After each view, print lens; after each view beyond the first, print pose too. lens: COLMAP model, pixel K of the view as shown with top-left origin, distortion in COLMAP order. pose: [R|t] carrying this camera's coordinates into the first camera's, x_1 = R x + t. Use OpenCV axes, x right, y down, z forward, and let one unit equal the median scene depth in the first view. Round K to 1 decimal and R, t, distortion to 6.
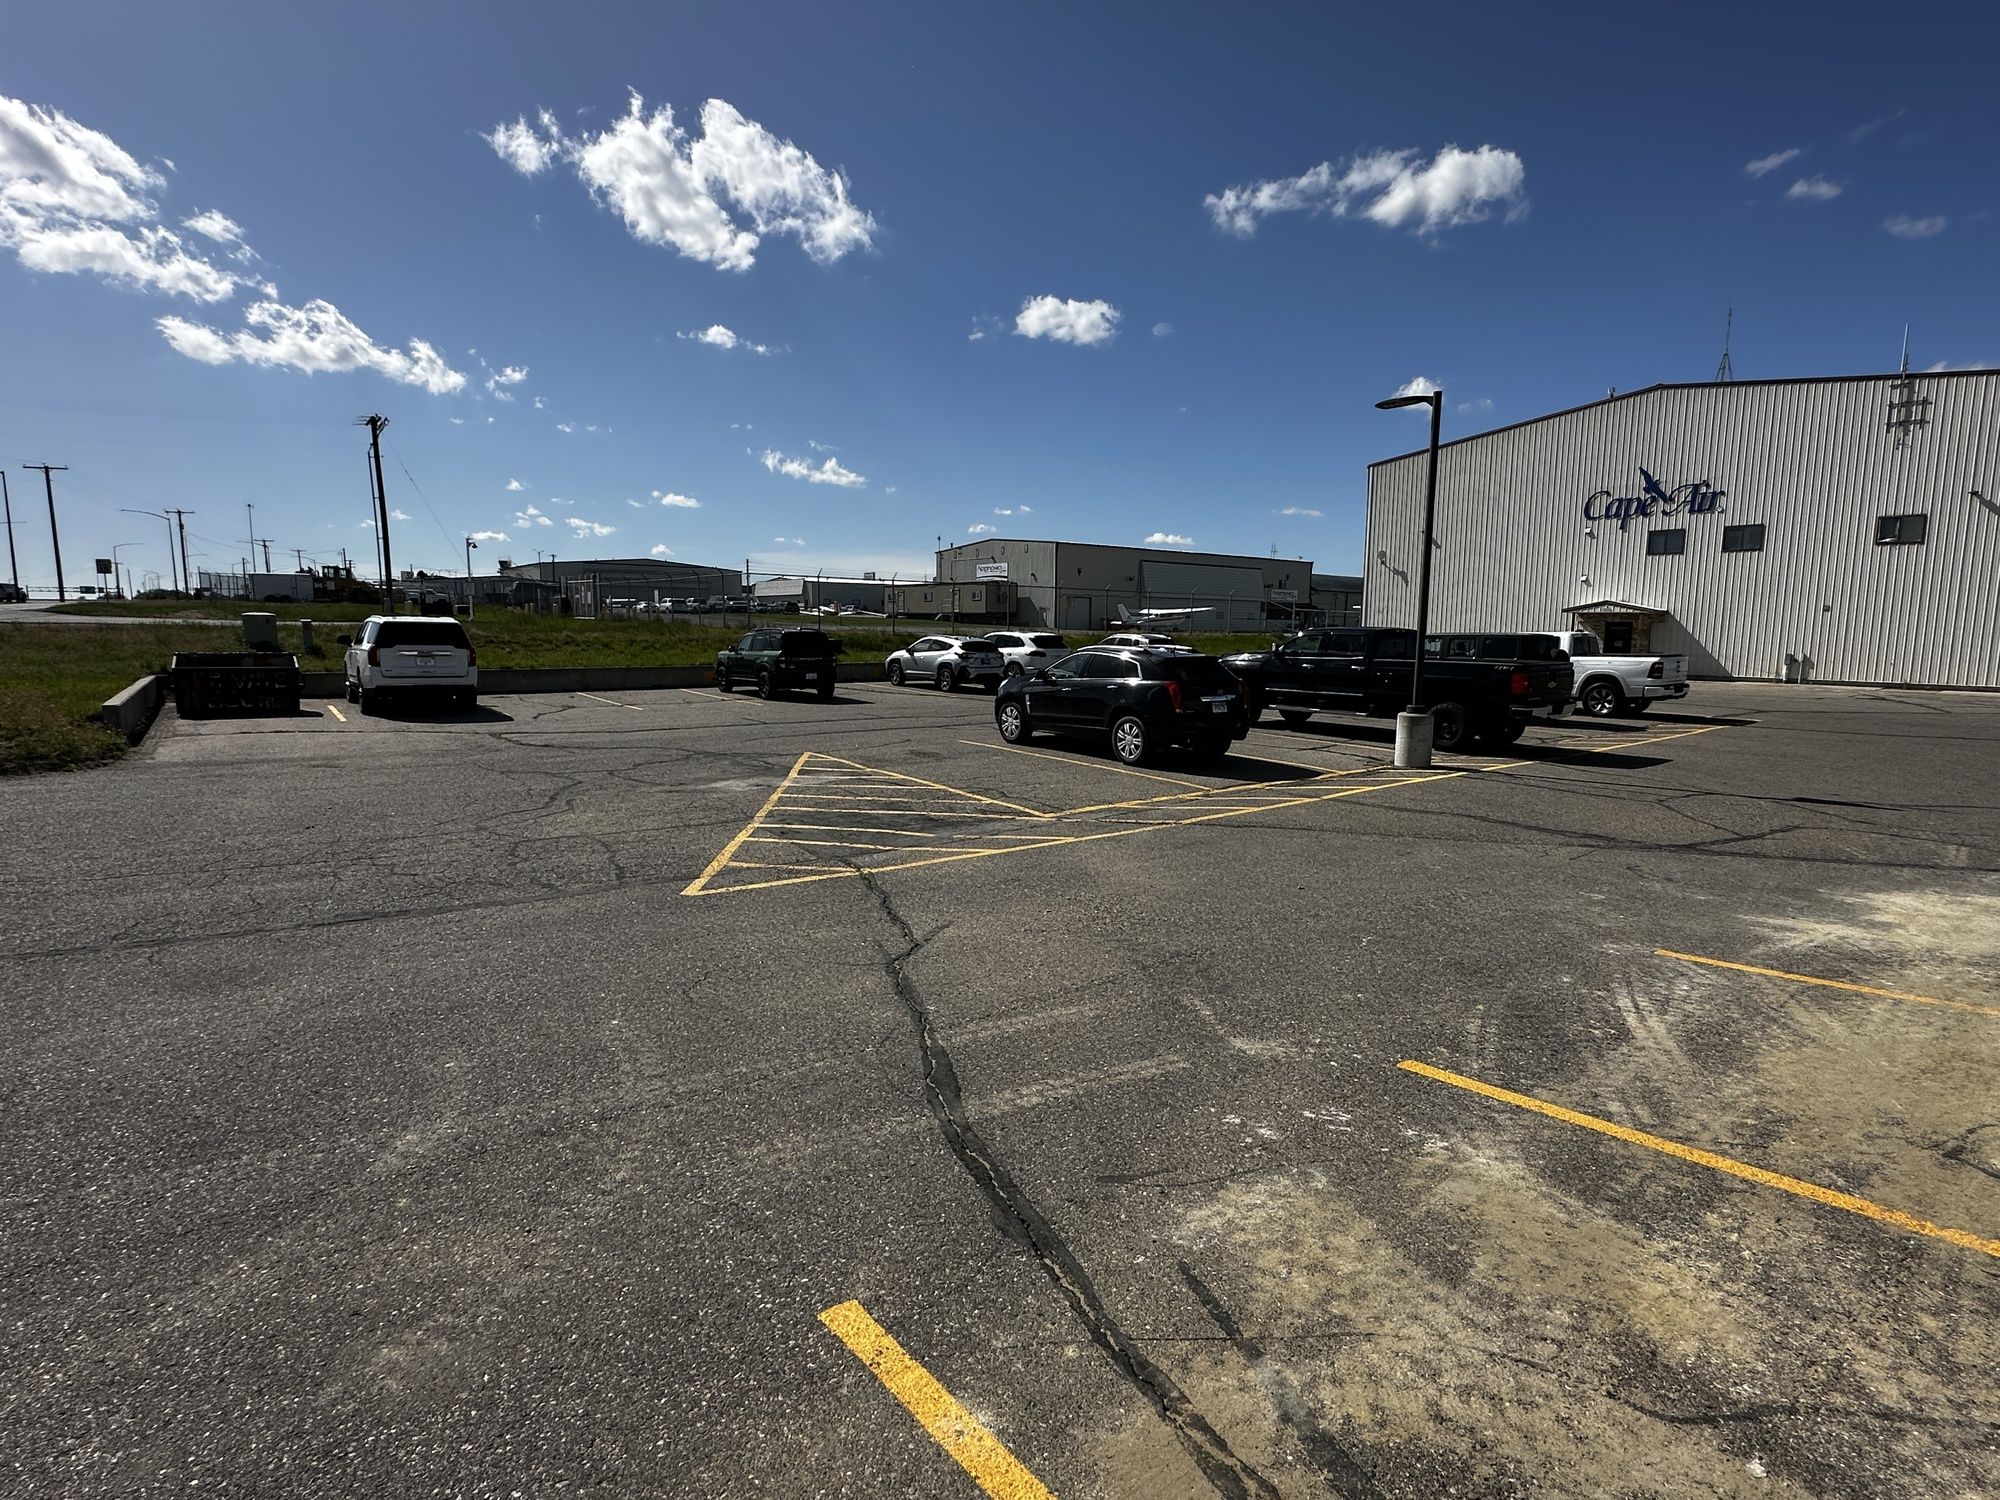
lens RADIAL K [[985.5, 0, 1002.5], [0, 985.5, 751.0], [0, 0, 1]] dist [-0.005921, 0.000475]
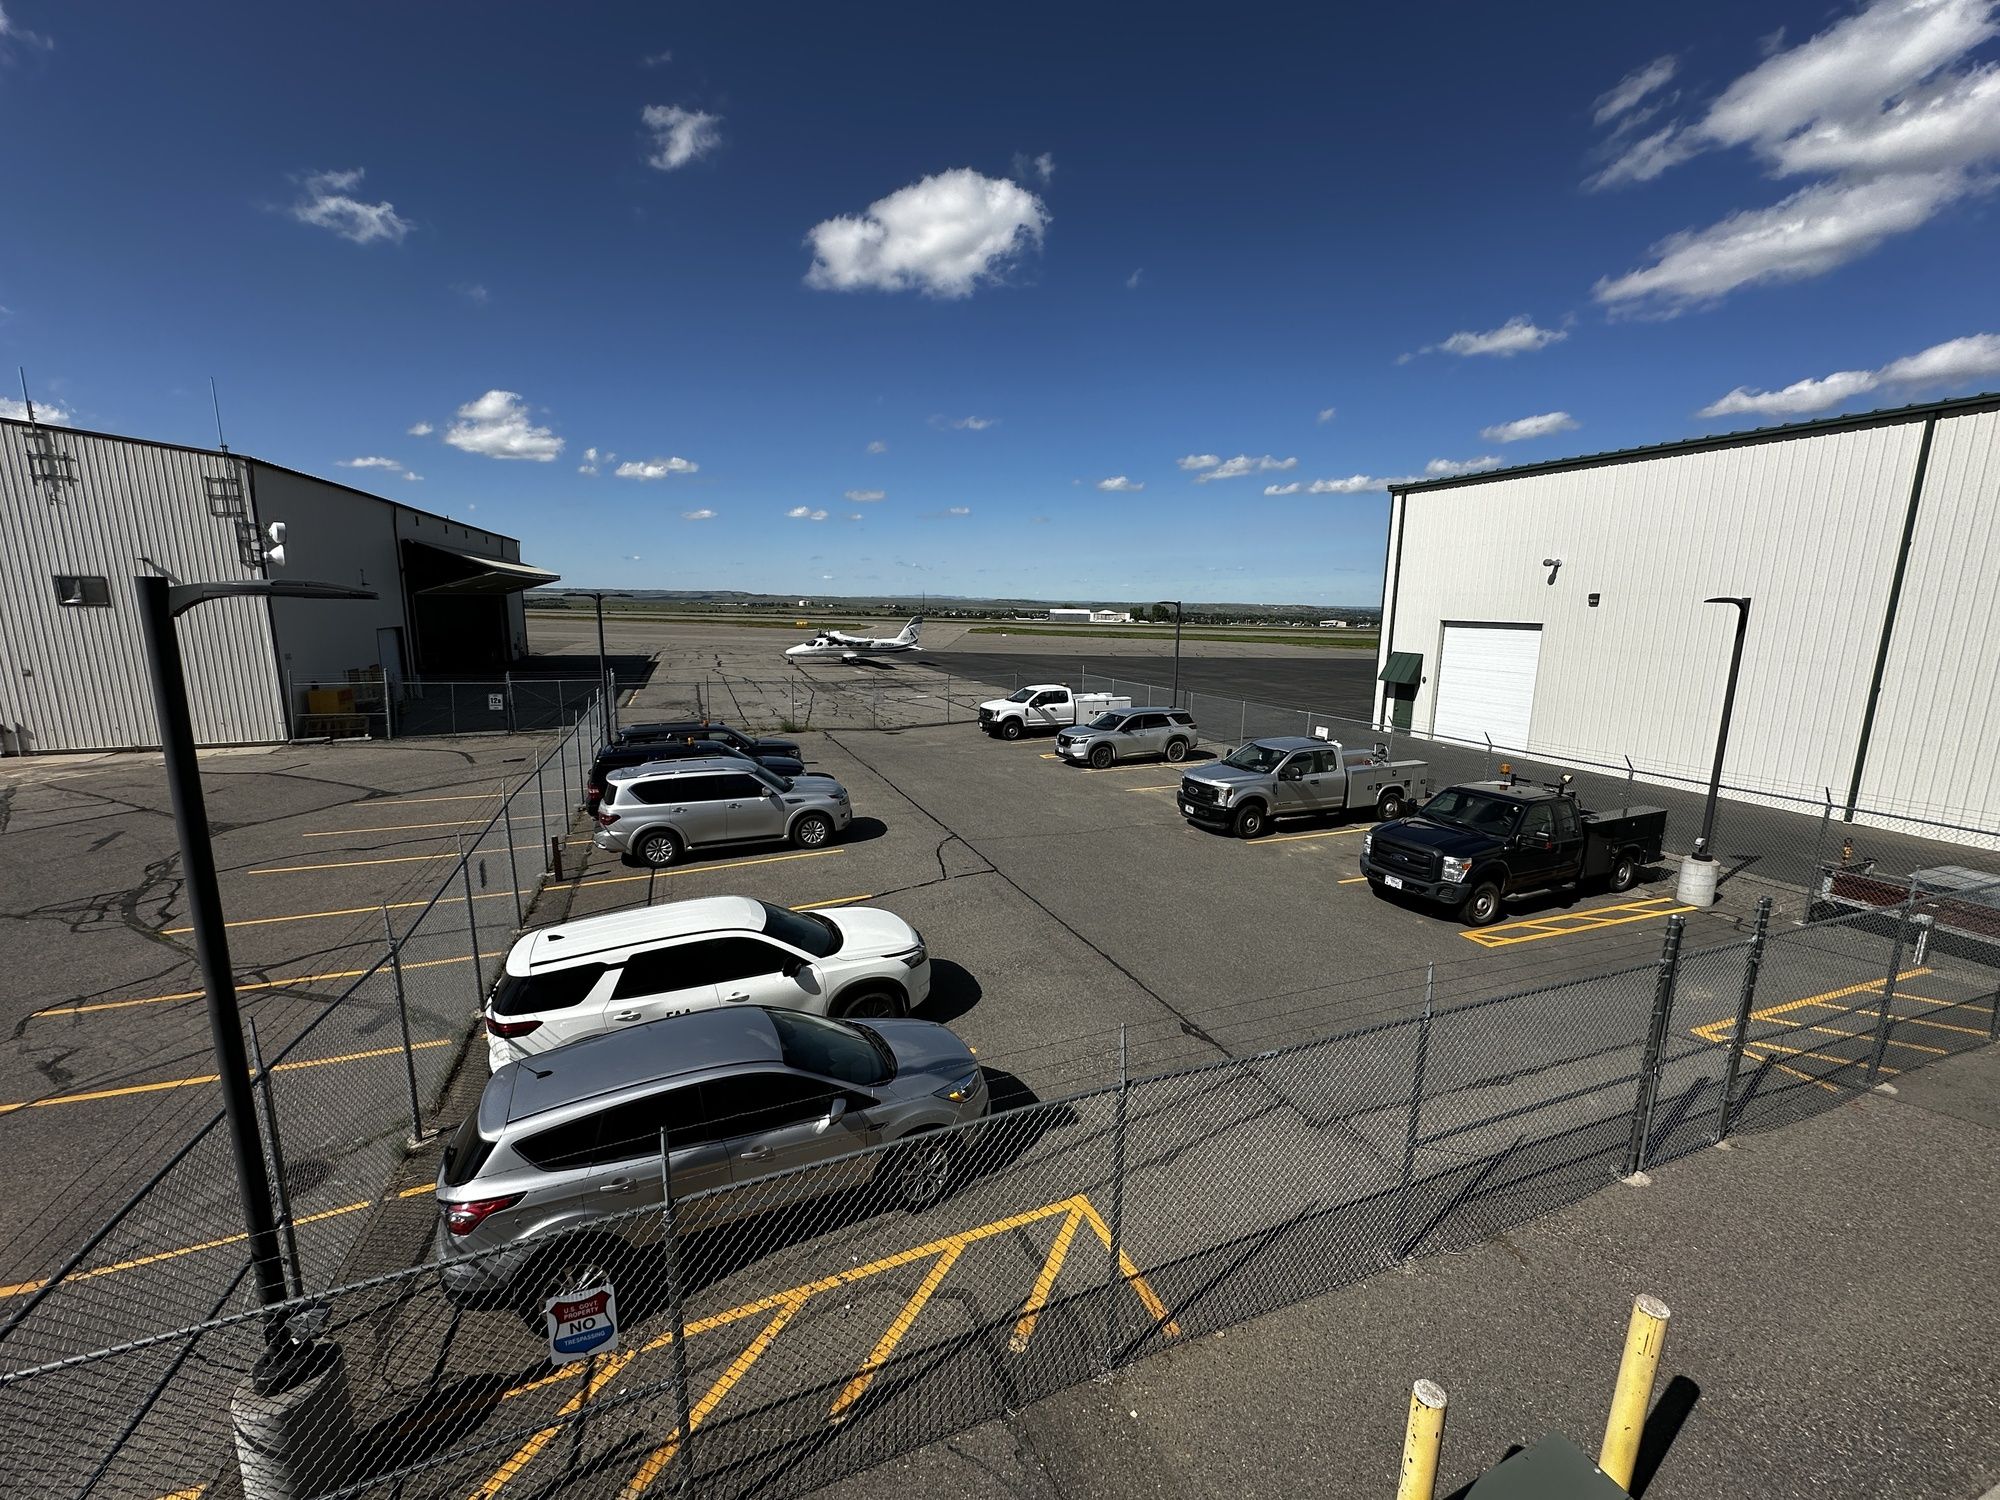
lens RADIAL K [[806.4, 0, 990.3], [0, 806.4, 747.4], [0, 0, 1]] dist [-0.006552, 0.002234]
pose [[0.298421, -0.180580, 0.937196, 0.361316], [0.113215, 0.981703, 0.153106, -0.082432], [-0.947696, 0.060414, 0.313405, -0.069970]]
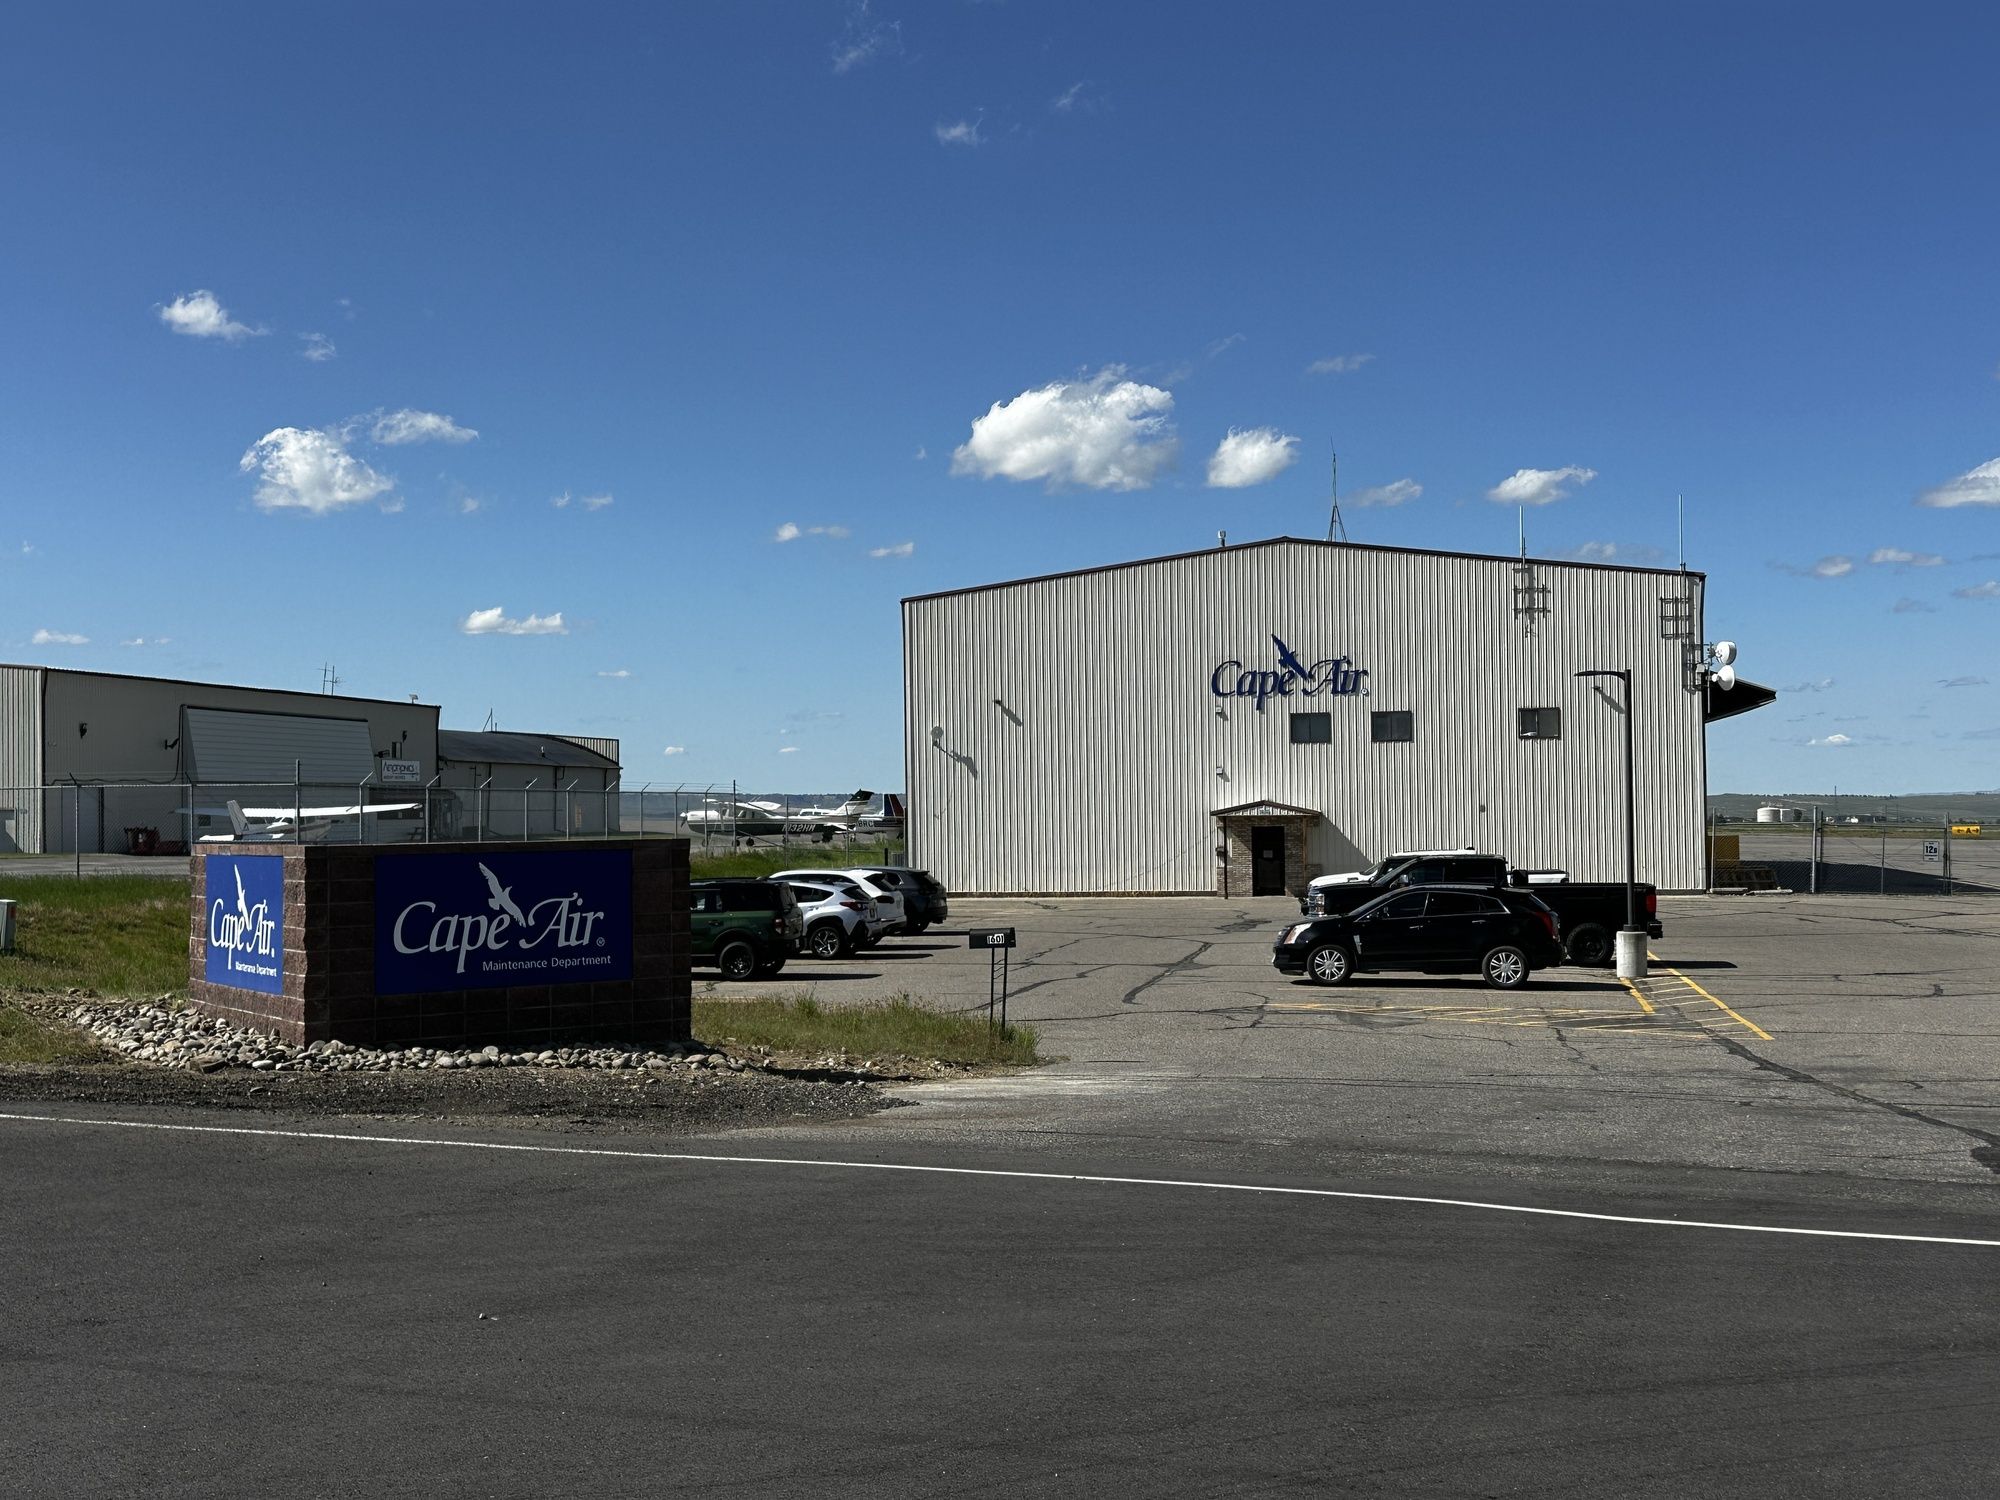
lens RADIAL K [[2375.2, 0, 982.6], [0, 2375.2, 742.6], [0, 0, 1]] dist [0.178596, 0.000000]
pose [[0.740673, -0.002065, 0.671863, -0.851363], [0.105406, 0.987969, -0.113165, -0.006942], [-0.663546, 0.154637, 0.731980, -0.257658]]
